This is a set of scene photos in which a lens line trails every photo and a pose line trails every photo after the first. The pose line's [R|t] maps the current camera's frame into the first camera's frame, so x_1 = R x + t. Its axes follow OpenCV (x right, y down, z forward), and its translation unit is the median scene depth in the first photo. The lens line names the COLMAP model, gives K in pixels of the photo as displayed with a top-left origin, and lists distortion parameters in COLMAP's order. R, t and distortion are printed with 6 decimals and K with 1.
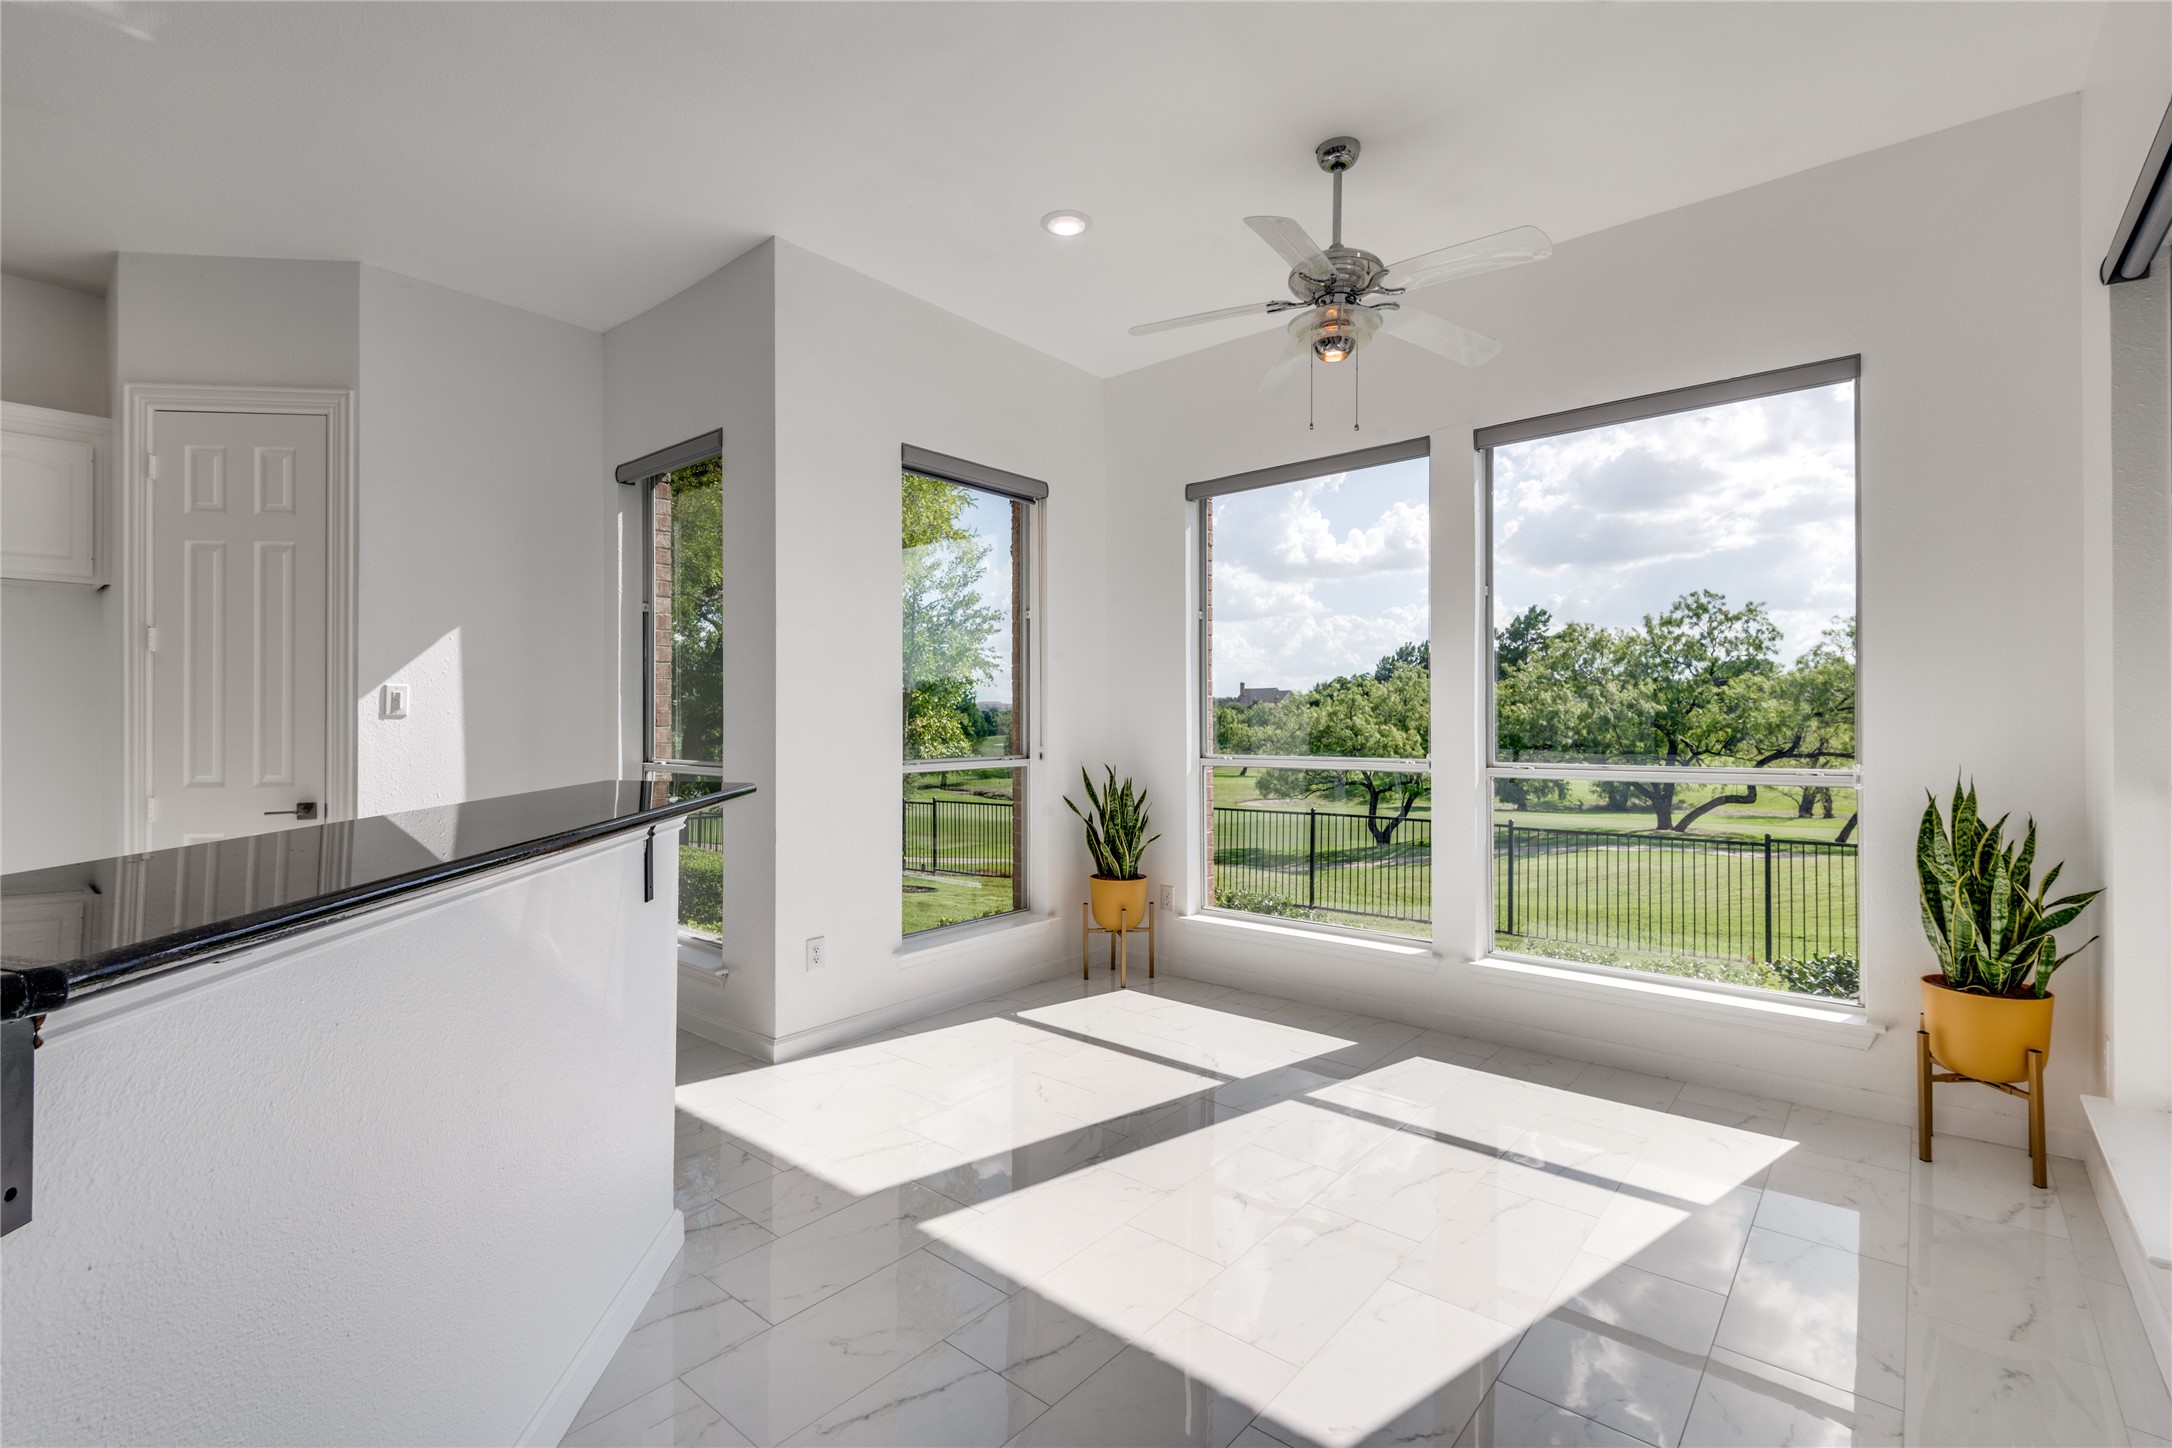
lens RADIAL K [[973.0, 0, 1092.8], [0, 973.0, 720.3], [0, 0, 1]] dist [0.024859, -0.016881]
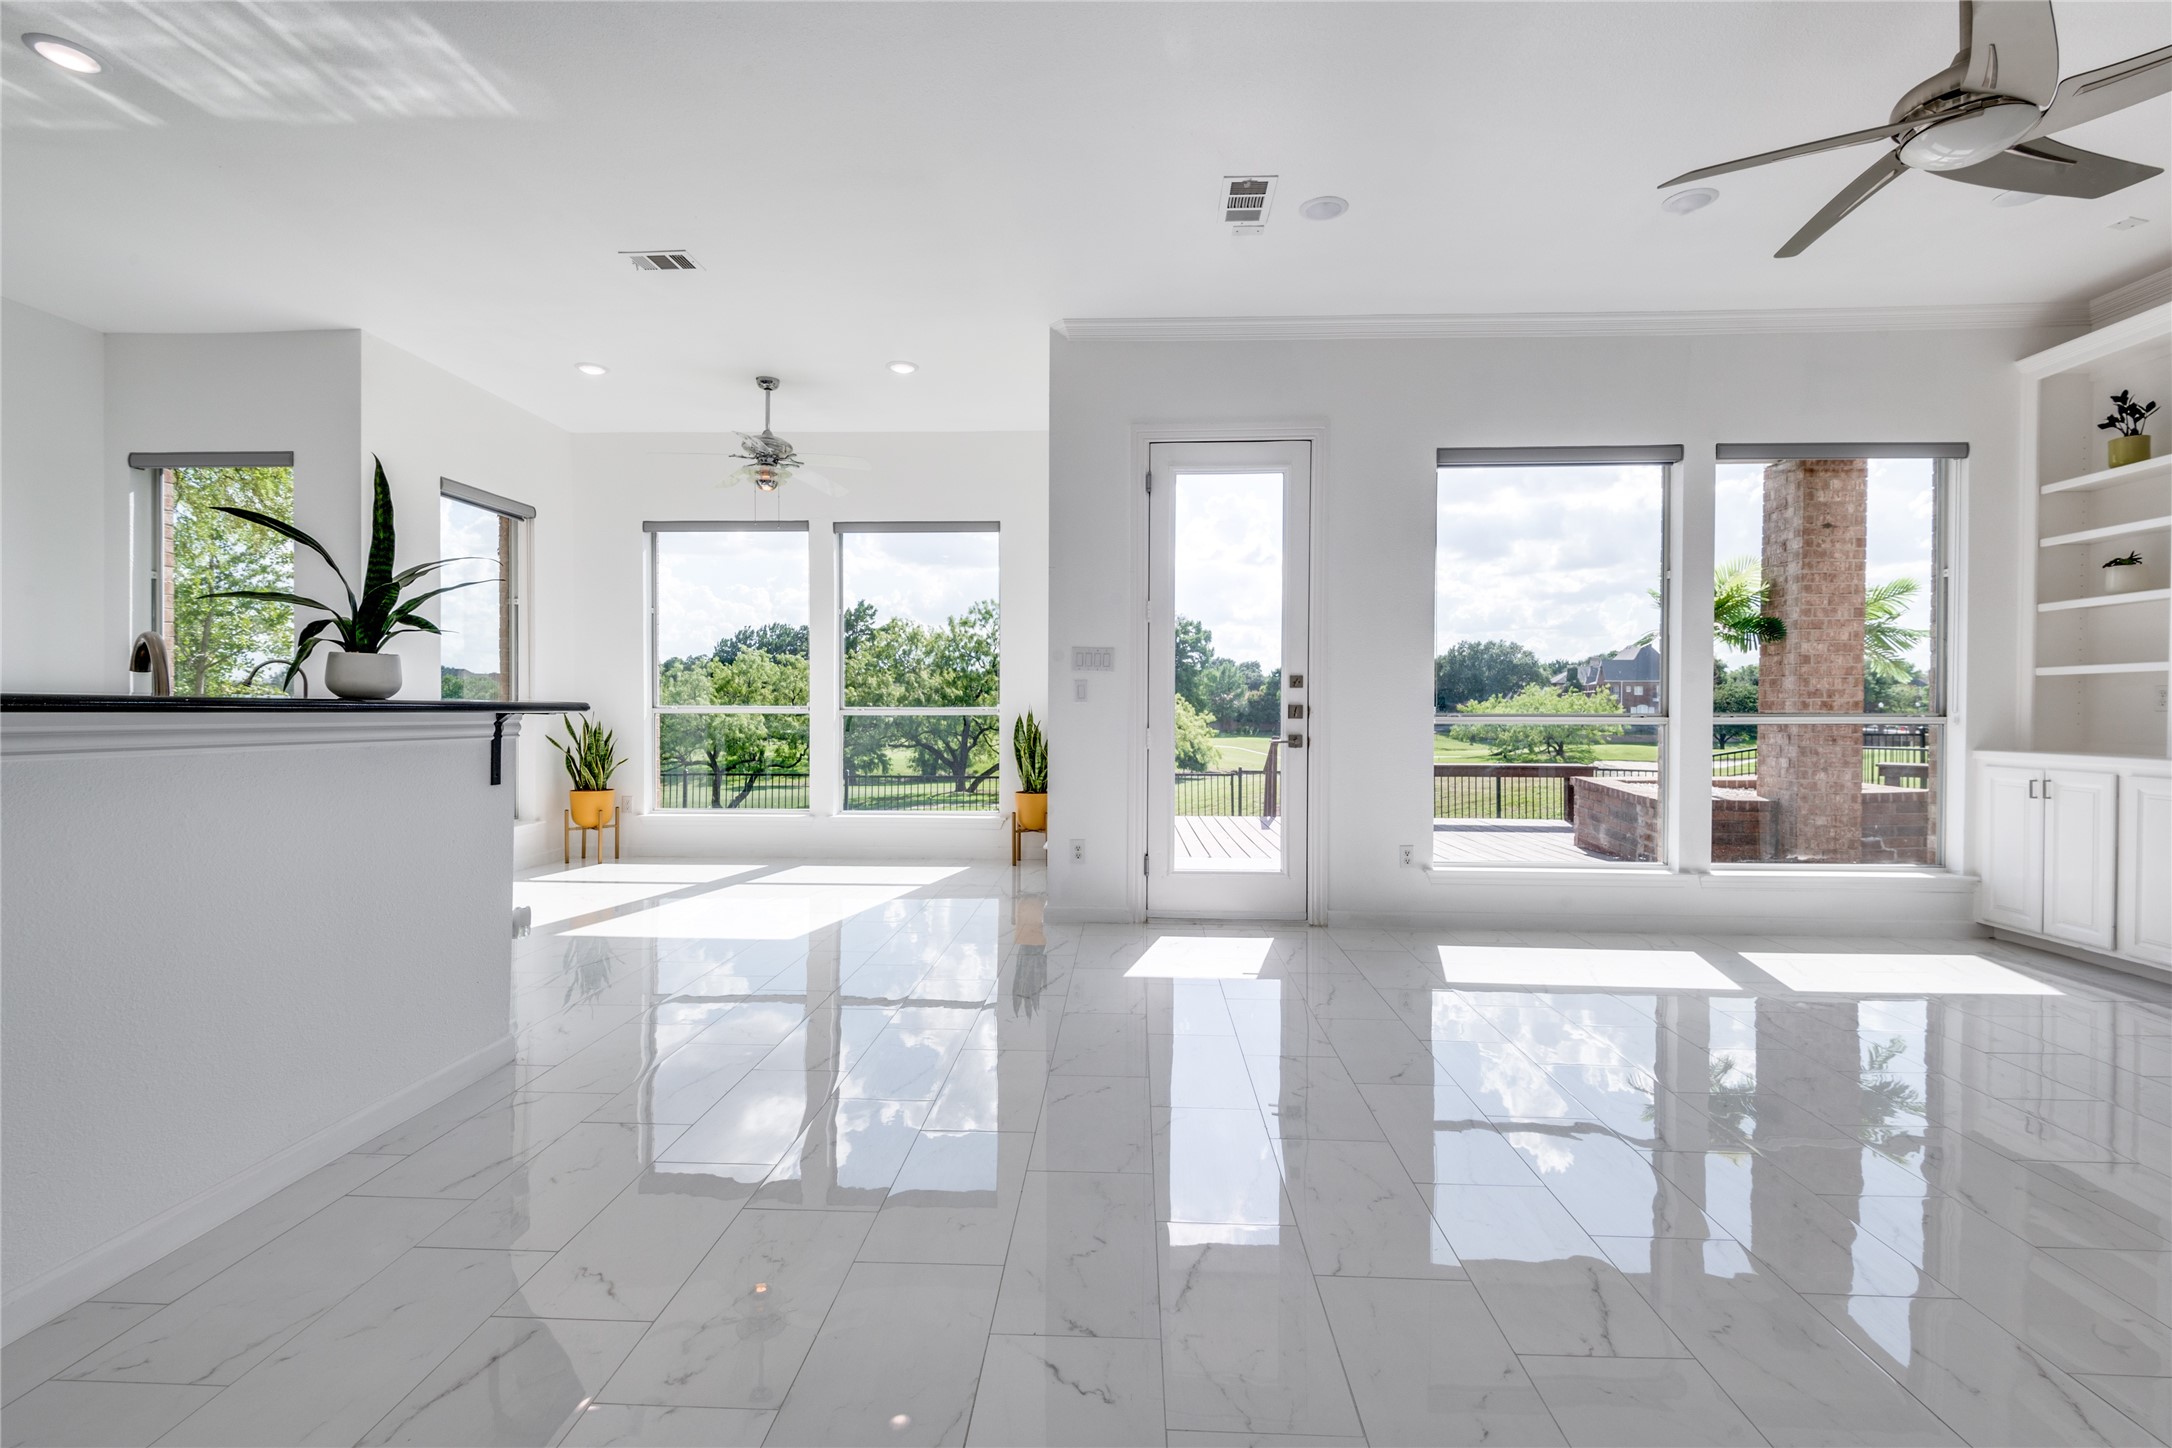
lens RADIAL K [[973.0, 0, 1092.8], [0, 973.0, 720.3], [0, 0, 1]] dist [0.024859, -0.016881]
pose [[0.792215, -0.002004, 0.610239, -0.283958], [-0.007803, 0.999880, 0.013414, 0.034738], [-0.610193, -0.015389, 0.792104, -0.621849]]
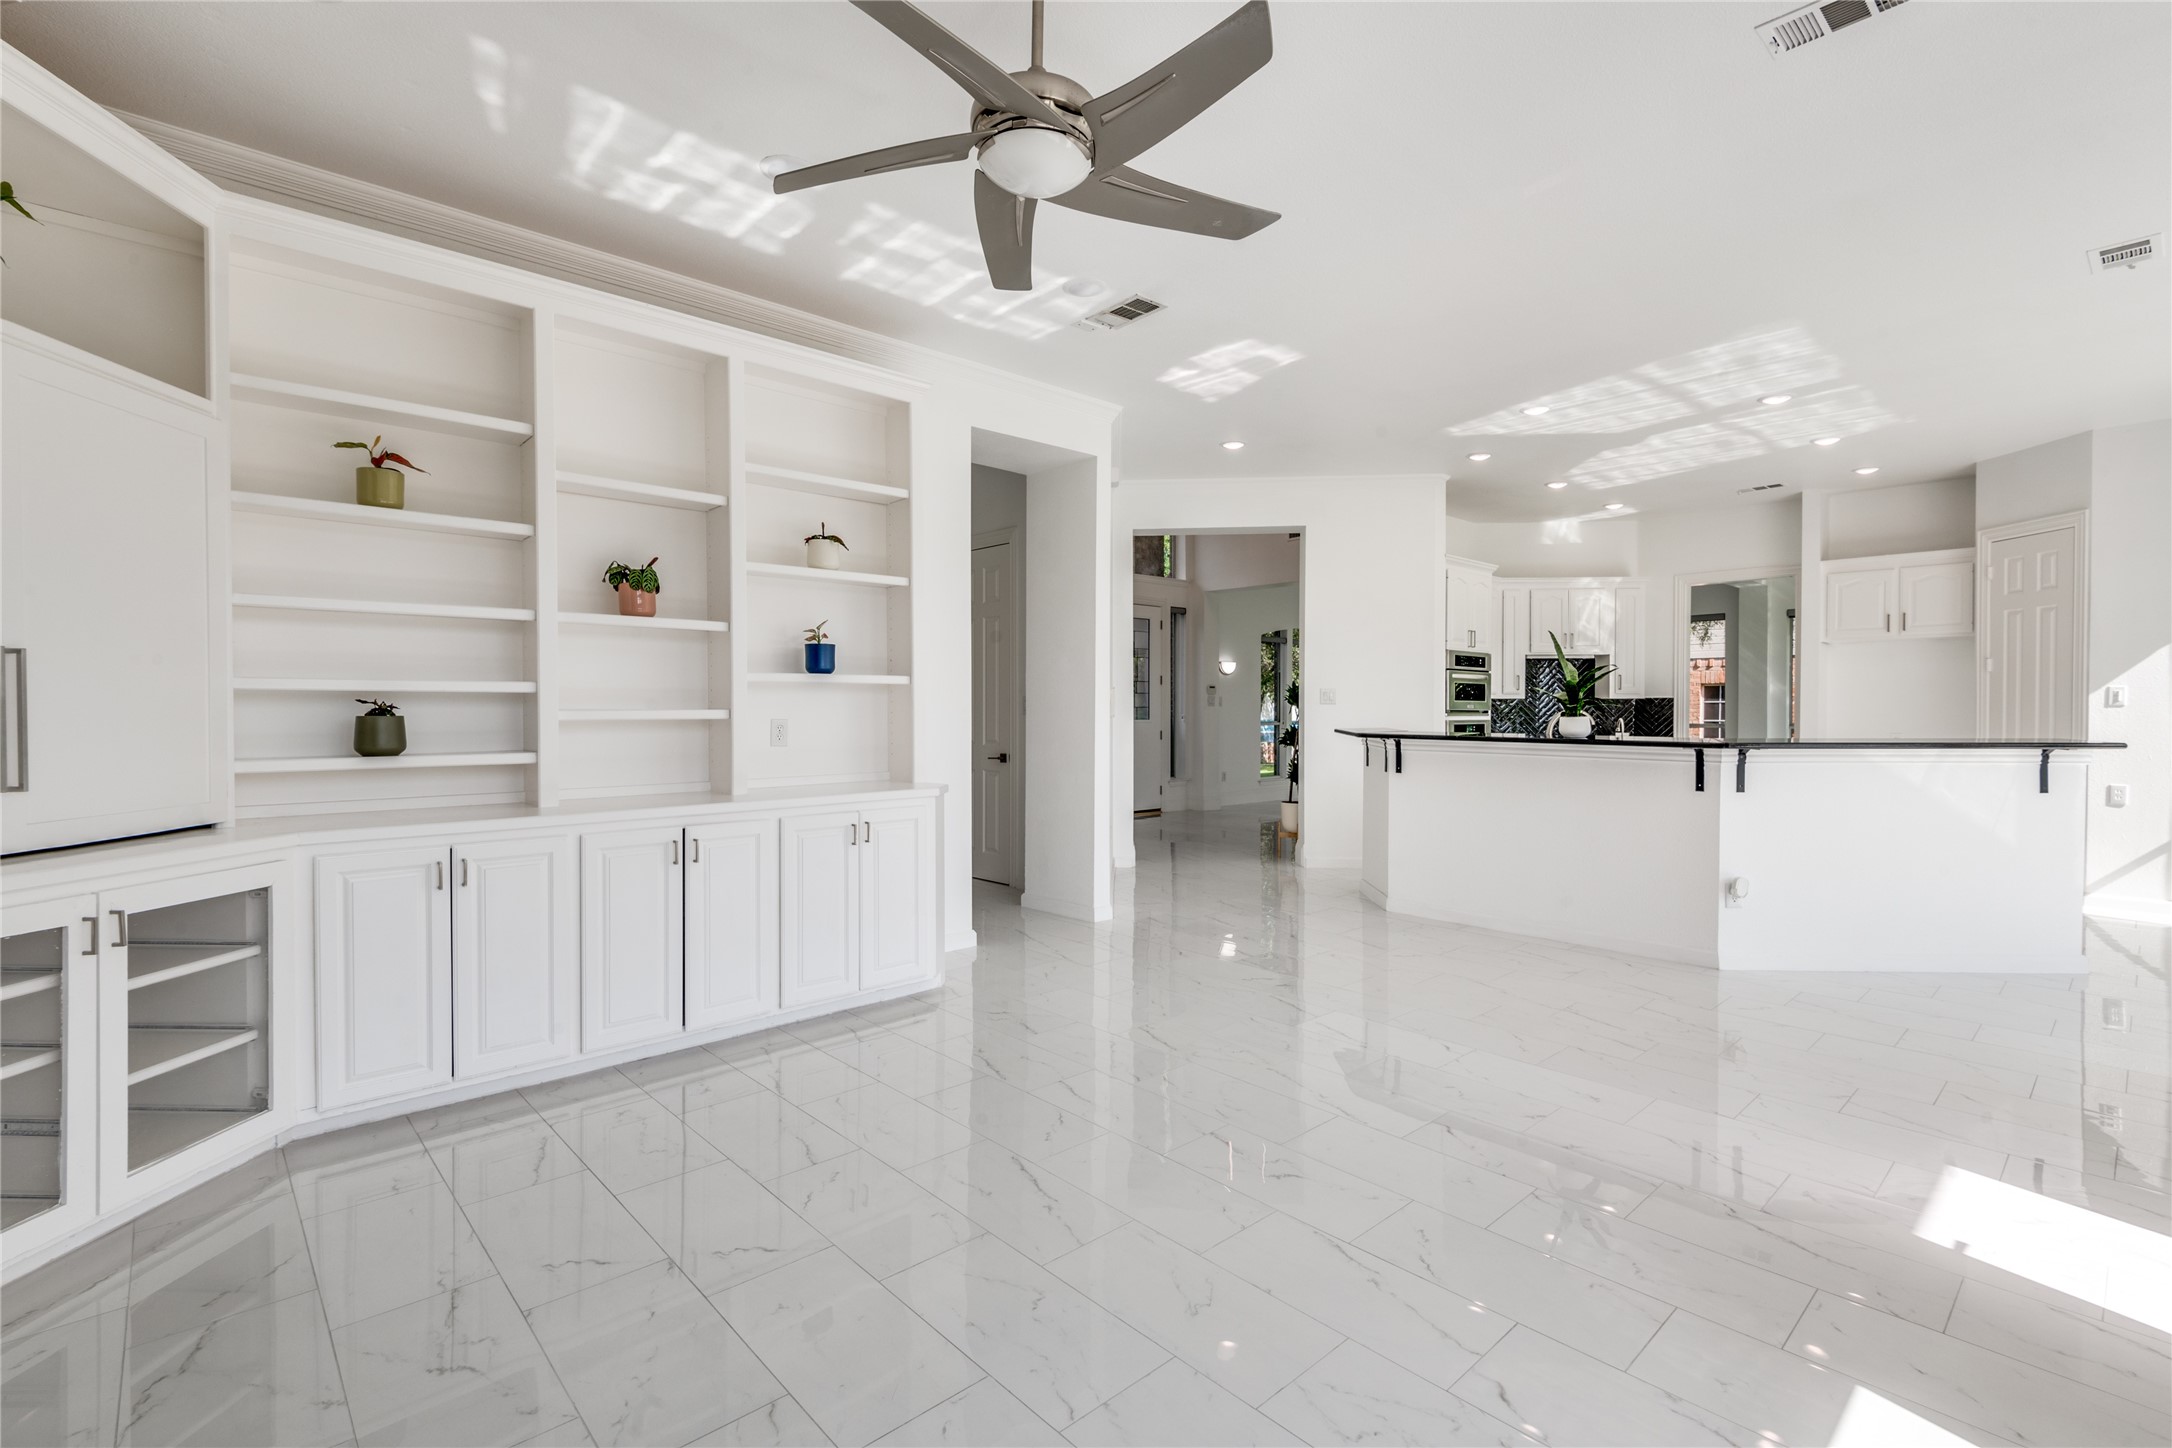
lens RADIAL K [[974.9, 0, 1085.8], [0, 974.9, 718.3], [0, 0, 1]] dist [0.037937, -0.024132]
pose [[-0.127717, 0.011114, -0.991748, 0.940368], [0.000600, 0.999938, 0.011129, -0.002316], [0.991810, 0.000826, -0.127716, -0.389520]]
